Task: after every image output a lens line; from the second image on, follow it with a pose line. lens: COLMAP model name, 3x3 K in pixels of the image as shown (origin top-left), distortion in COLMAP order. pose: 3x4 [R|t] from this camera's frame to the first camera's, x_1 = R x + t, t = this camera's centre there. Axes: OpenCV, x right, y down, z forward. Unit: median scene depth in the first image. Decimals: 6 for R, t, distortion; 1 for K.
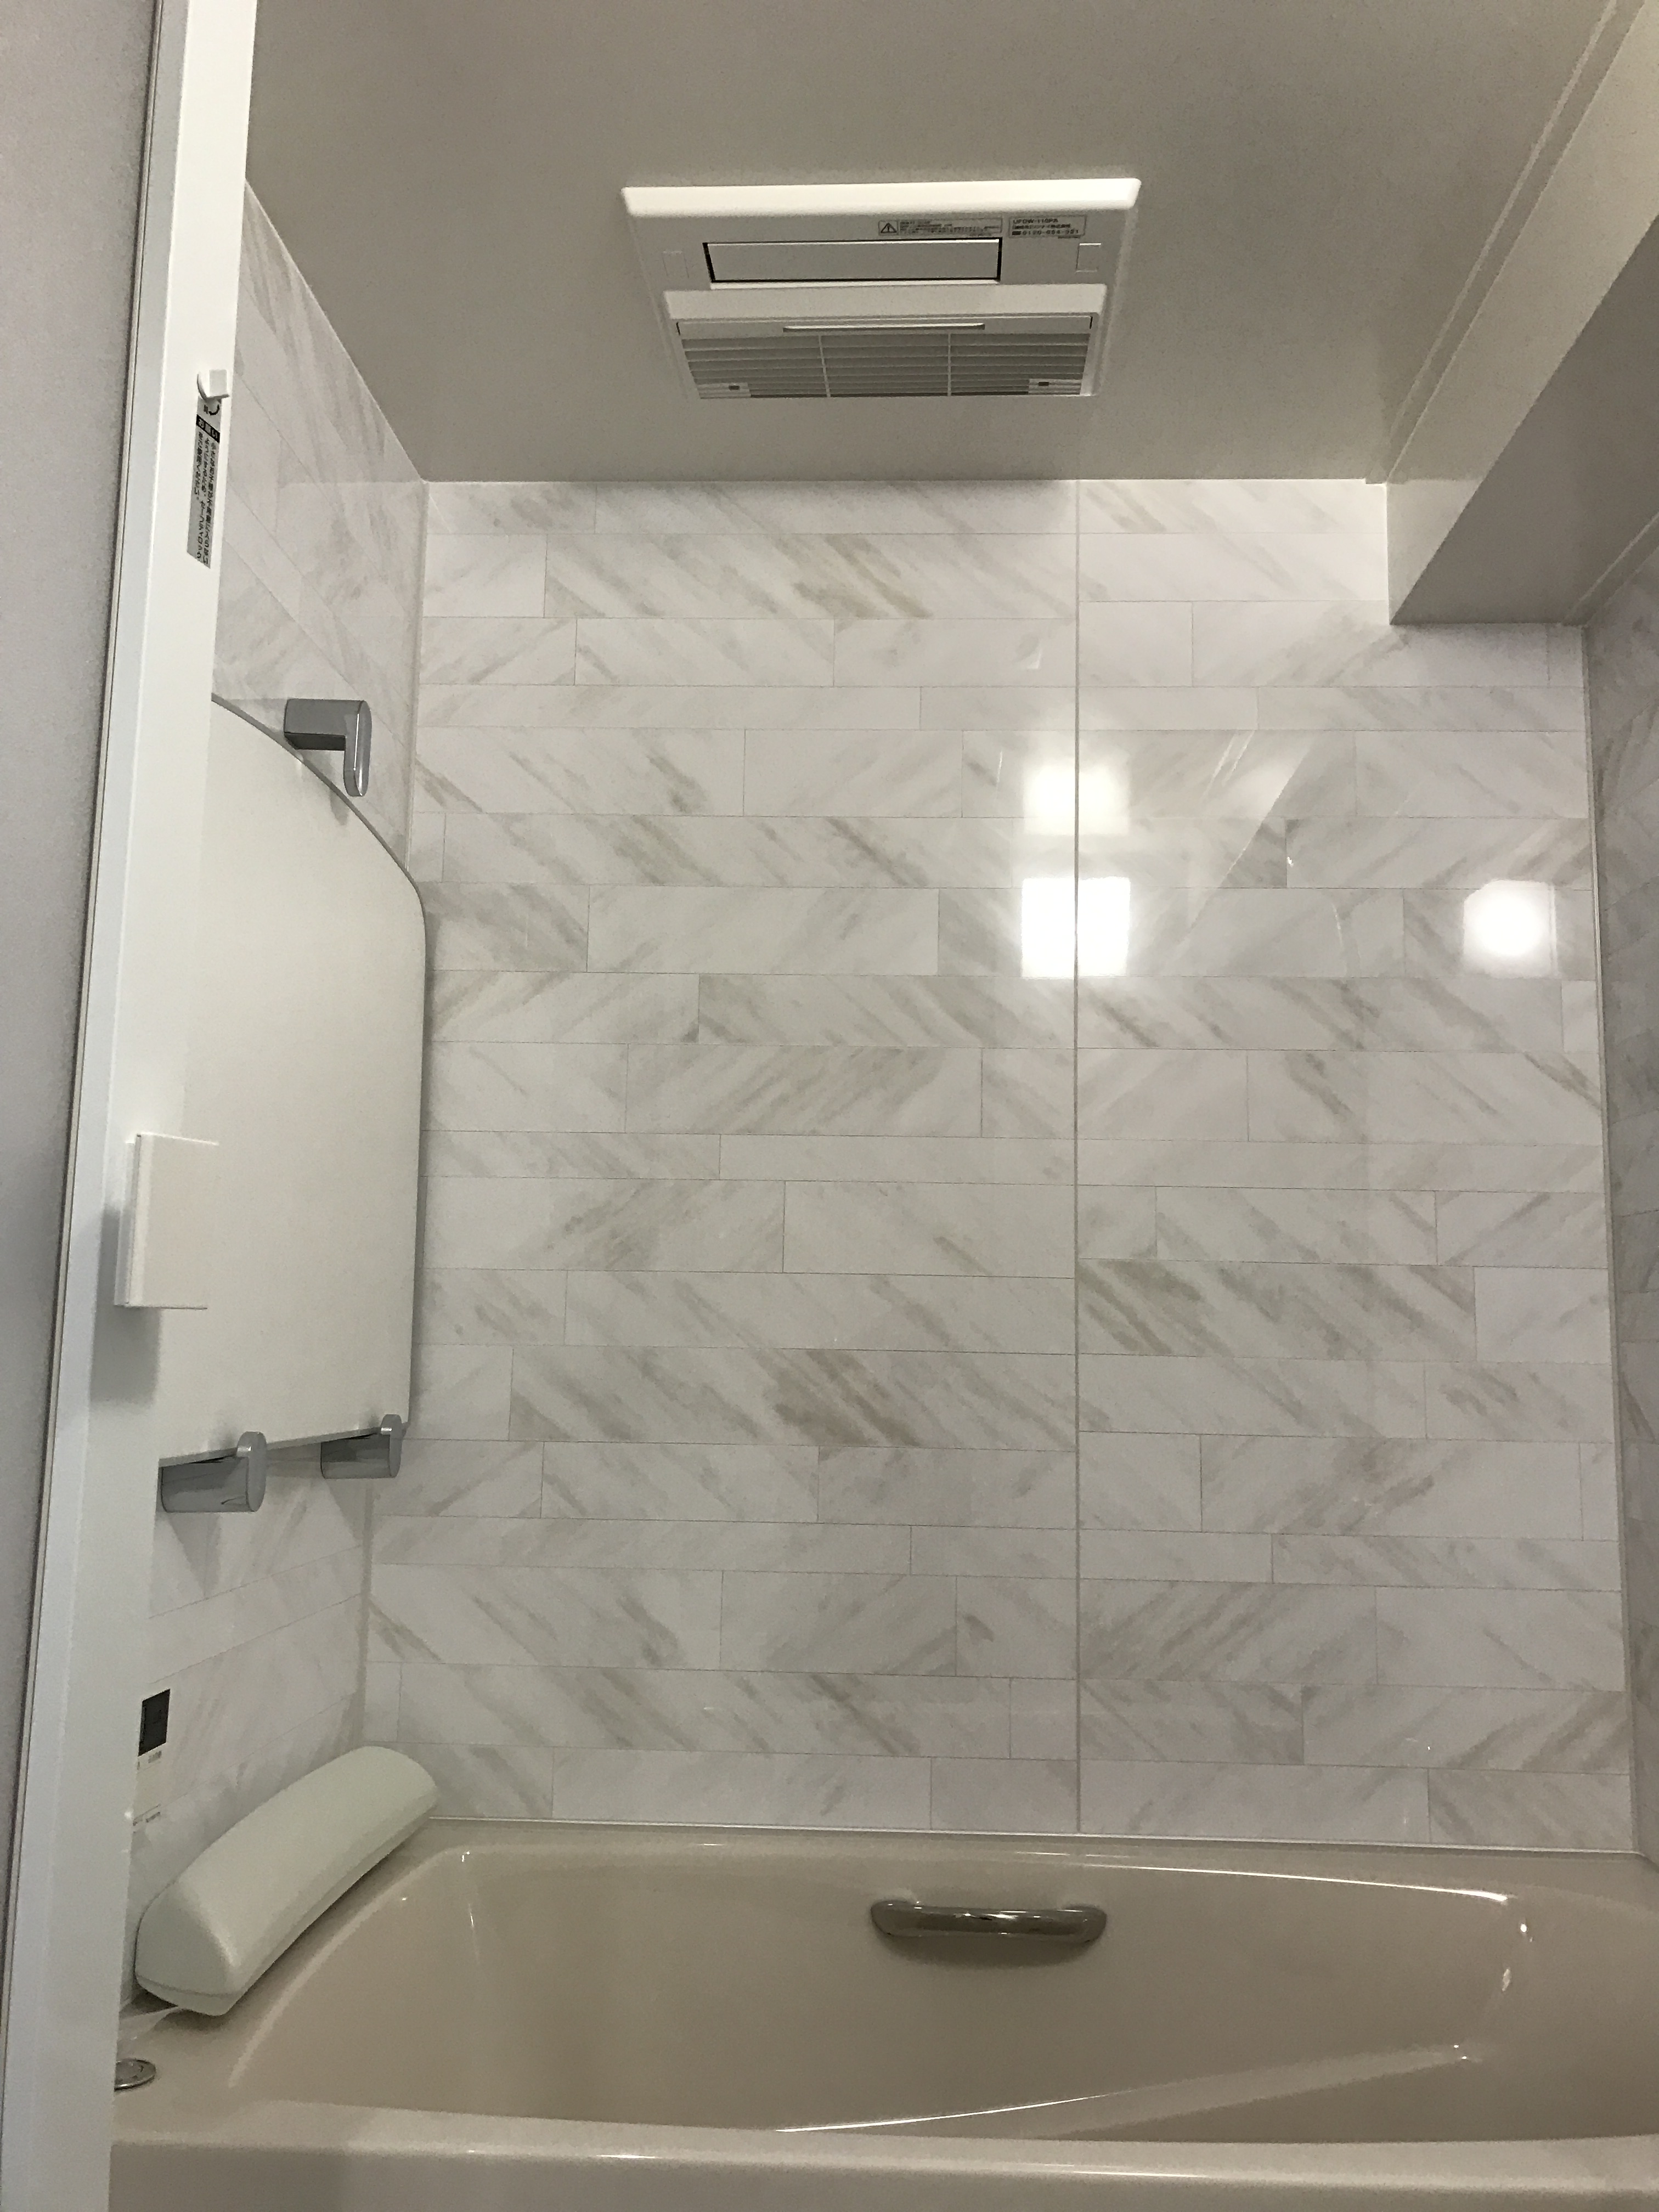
lens RADIAL K [[1823.7, 0, 853.3], [0, 1823.7, 1087.2], [0, 0, 1]] dist [0.045331, -0.058425]
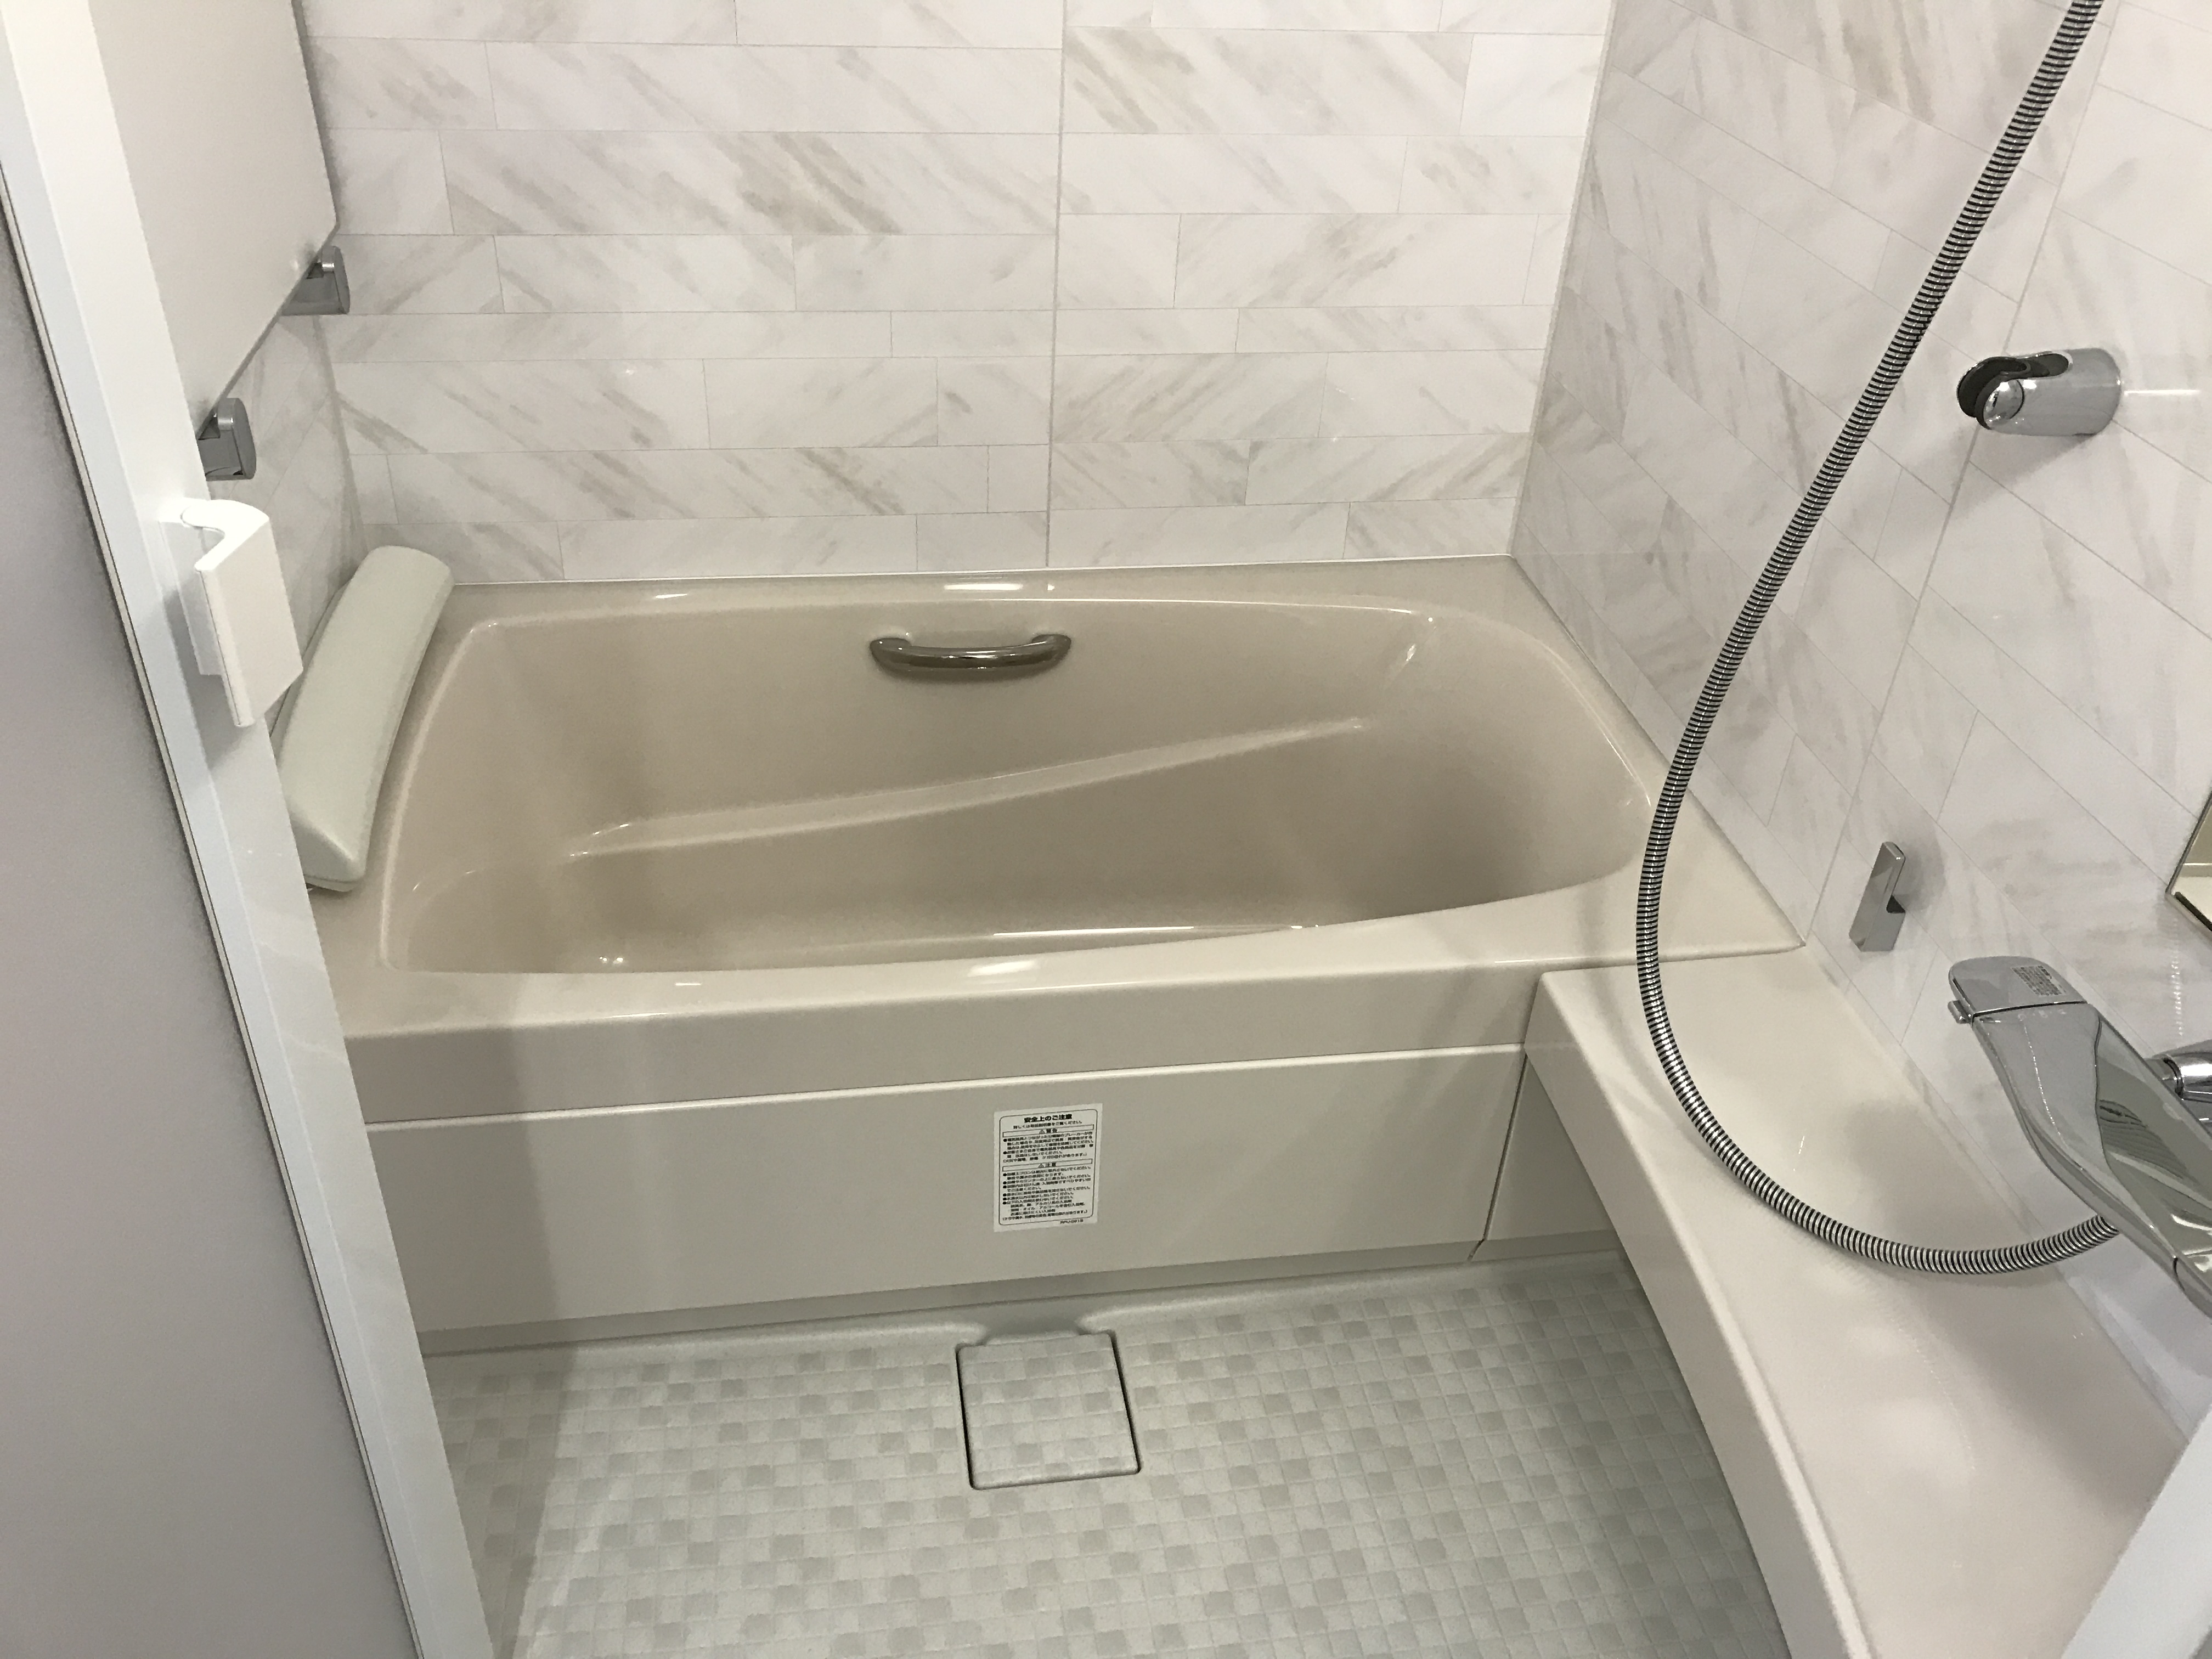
lens RADIAL K [[1823.7, 0, 1087.0], [0, 1823.7, 815.2], [0, 0, 1]] dist [0.045331, -0.058425]
pose [[0.983552, -0.079881, 0.161999, -0.046826], [-0.049928, 0.741710, 0.668860, -0.229348], [-0.173586, -0.665947, 0.725522, 0.071069]]
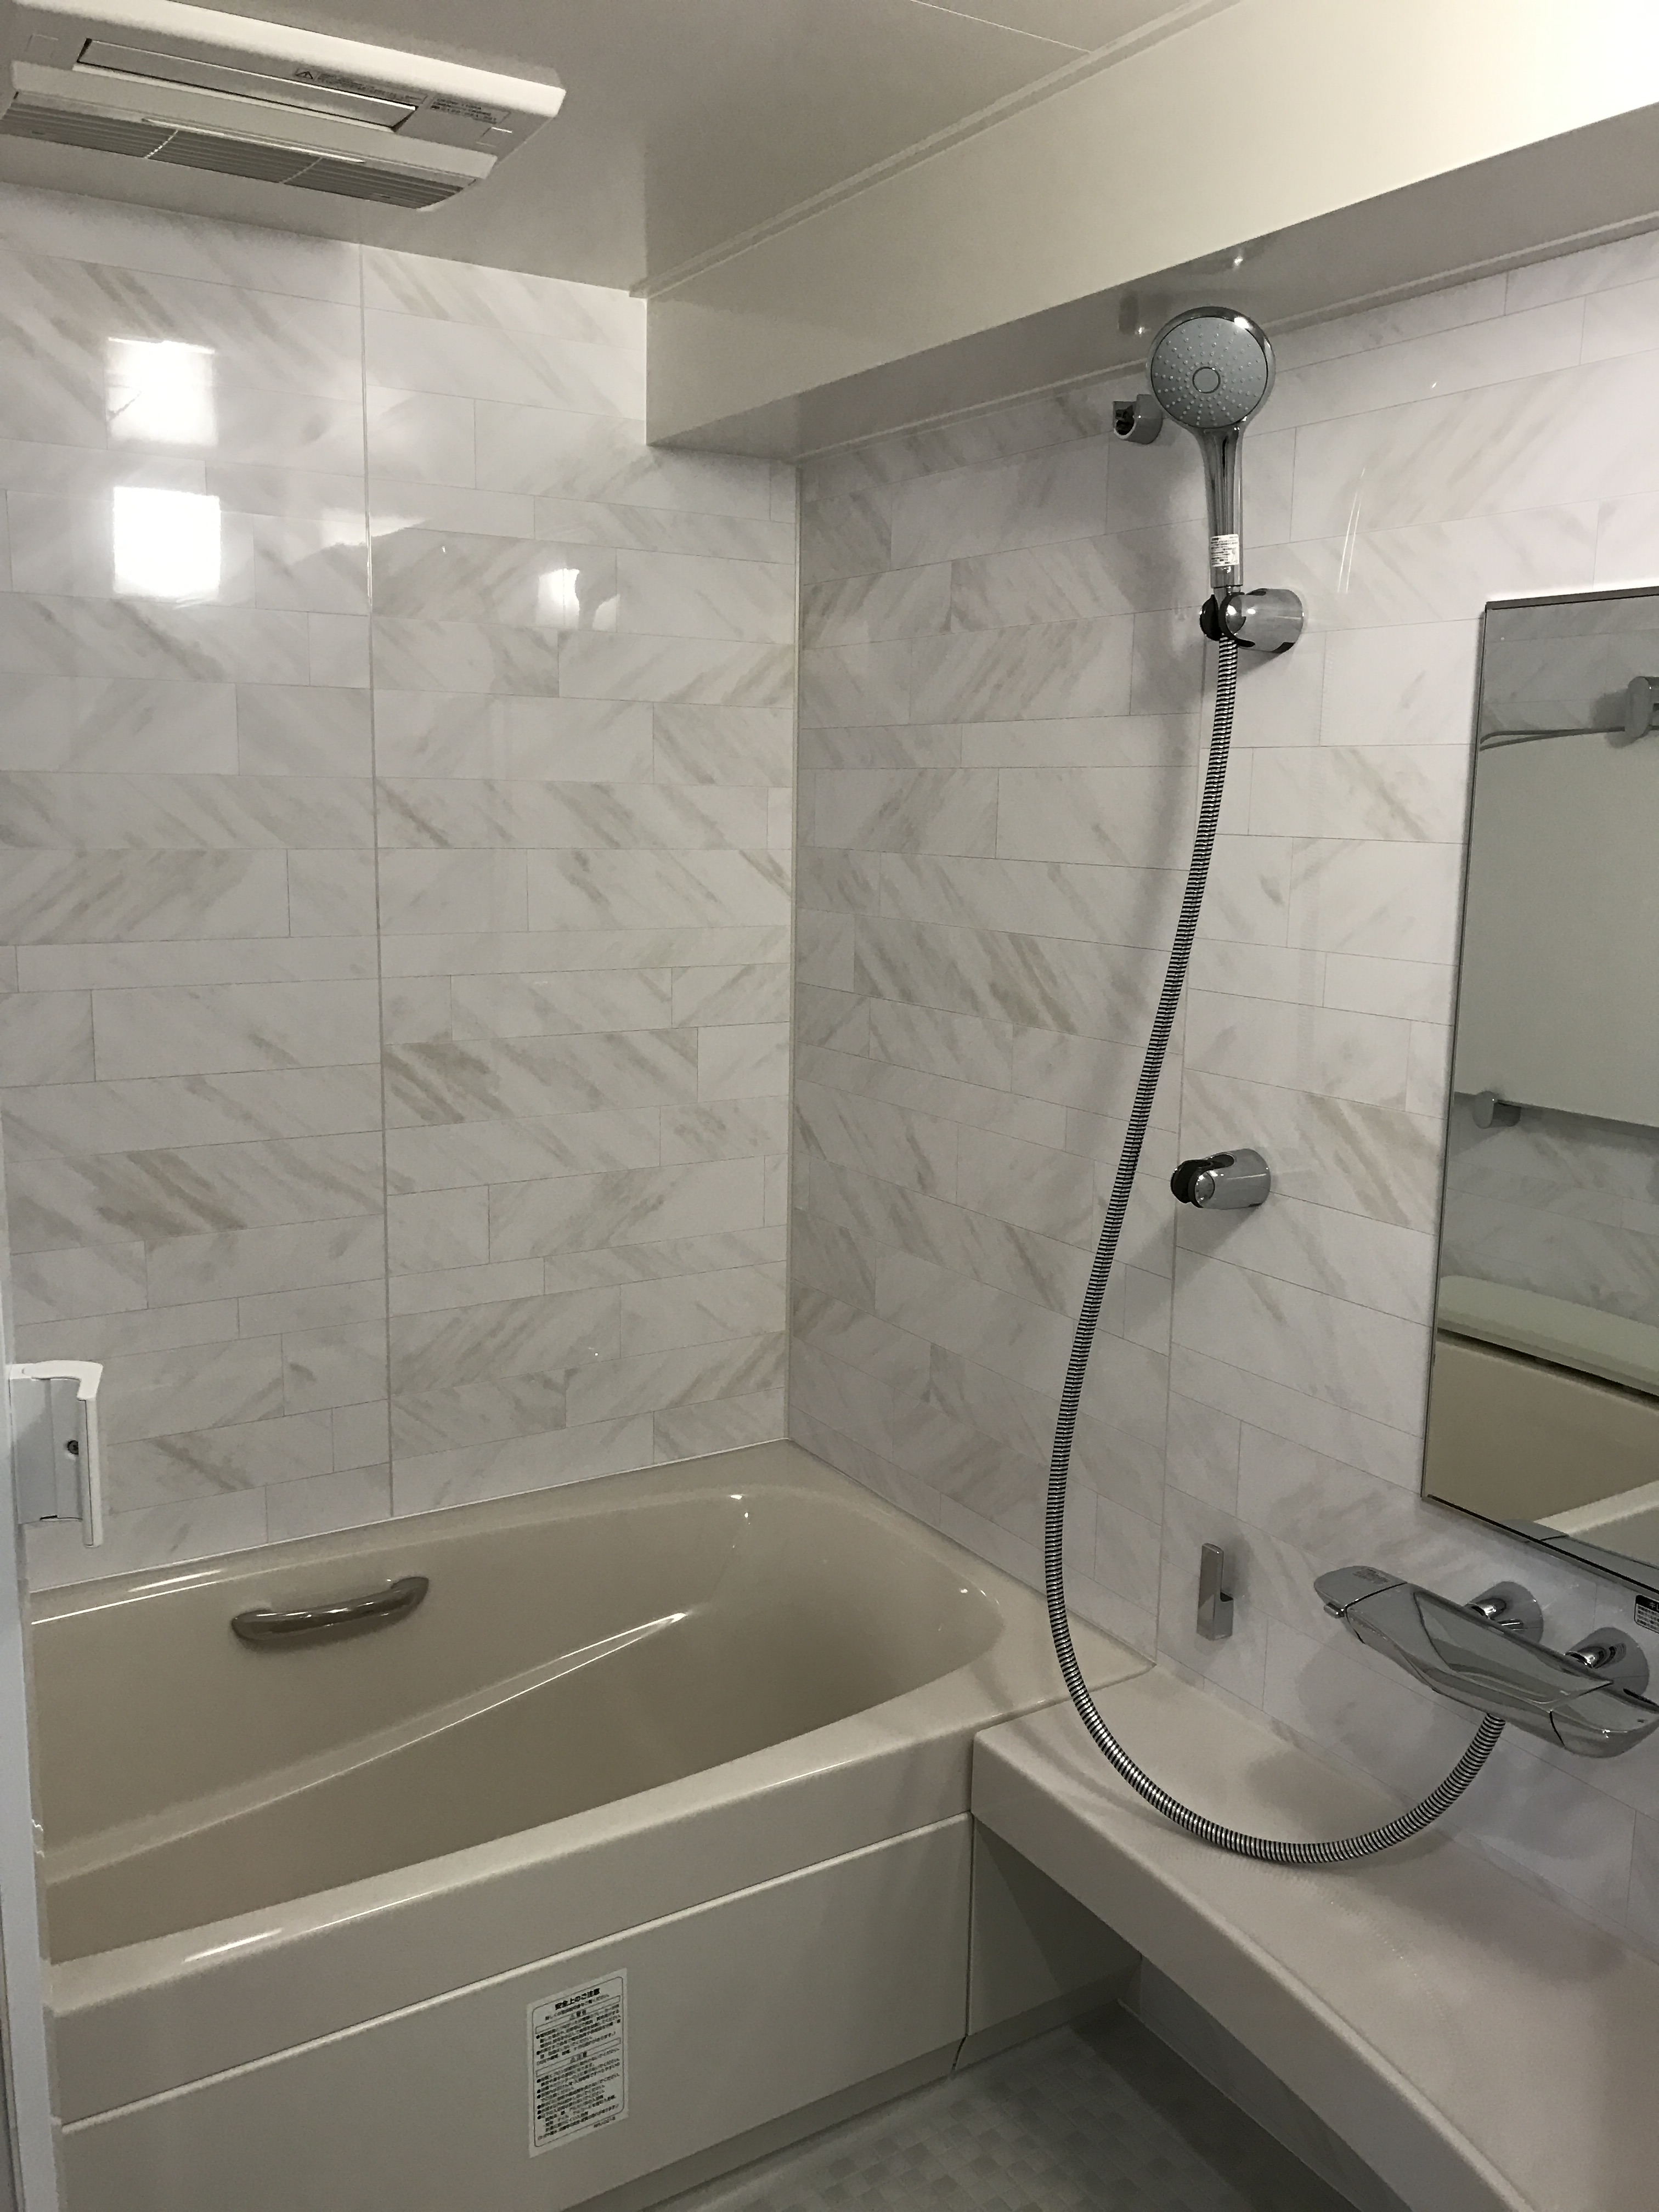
lens RADIAL K [[1823.7, 0, 842.7], [0, 1823.7, 1103.9], [0, 0, 1]] dist [0.045331, -0.058425]
pose [[0.825456, -0.097599, 0.555964, -0.264539], [-0.080722, 0.954405, 0.287395, -0.211595], [-0.558664, -0.282111, 0.779941, -0.020734]]
